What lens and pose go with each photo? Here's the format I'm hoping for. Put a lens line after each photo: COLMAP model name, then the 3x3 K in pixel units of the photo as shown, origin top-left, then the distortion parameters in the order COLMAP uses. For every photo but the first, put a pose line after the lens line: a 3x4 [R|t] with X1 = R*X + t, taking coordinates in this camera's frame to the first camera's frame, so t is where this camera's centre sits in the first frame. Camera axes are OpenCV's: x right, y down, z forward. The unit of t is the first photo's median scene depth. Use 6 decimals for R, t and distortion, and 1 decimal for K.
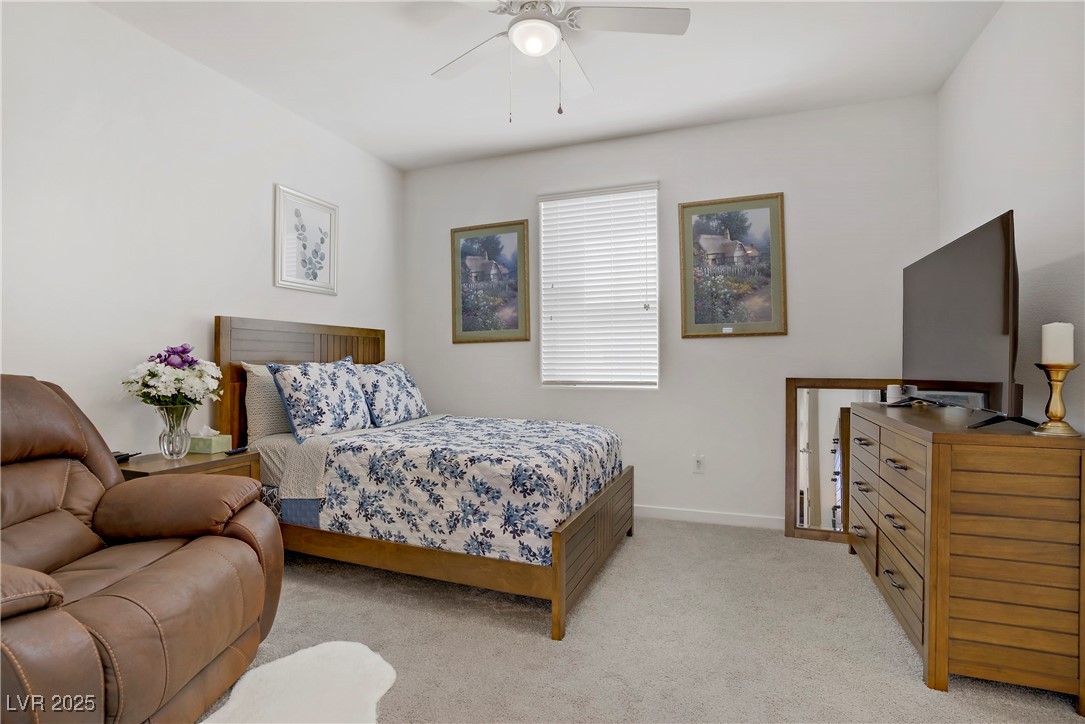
lens RADIAL K [[531.6, 0, 538.1], [0, 531.6, 360.3], [0, 0, 1]] dist [-0.066248, 0.027094]
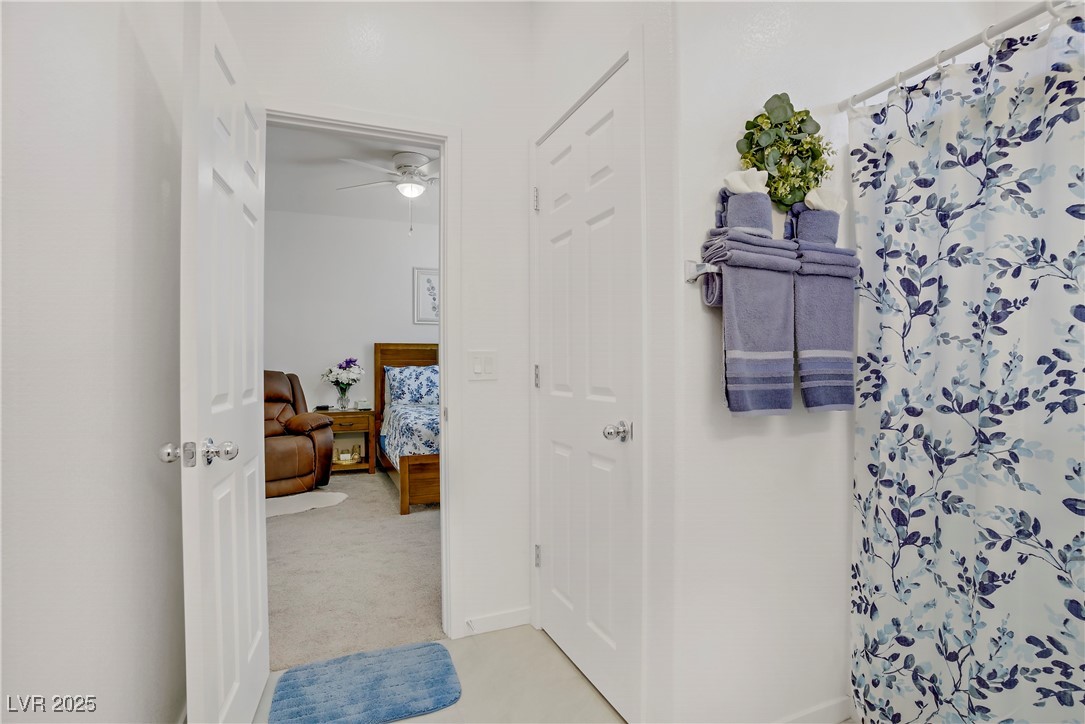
lens RADIAL K [[531.6, 0, 532.6], [0, 531.6, 369.6], [0, 0, 1]] dist [-0.066248, 0.027094]
pose [[0.689369, 0.001162, -0.724409, 1.364419], [0.005738, 0.999959, 0.007065, 0.005964], [0.724387, -0.009027, 0.689334, 0.038302]]
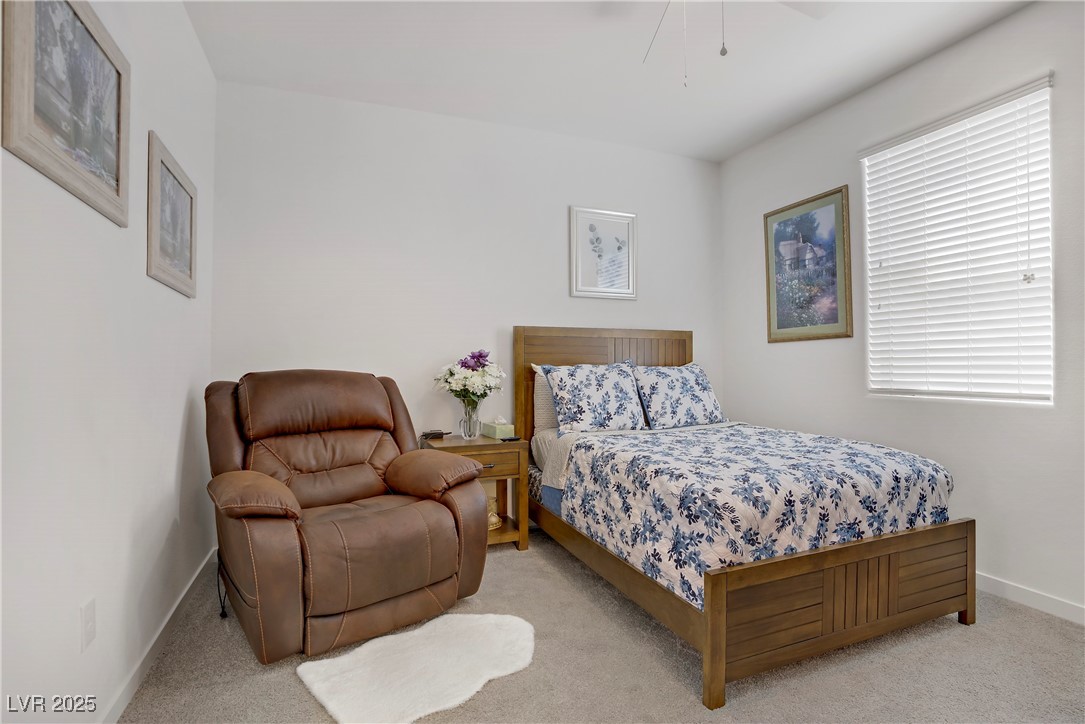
lens RADIAL K [[531.6, 0, 544.4], [0, 531.6, 361.3], [0, 0, 1]] dist [-0.066248, 0.027094]
pose [[0.692578, -0.004416, -0.721329, 0.346561], [0.002644, 0.999990, -0.003584, 0.001404], [0.721338, 0.000575, 0.692583, 0.205502]]
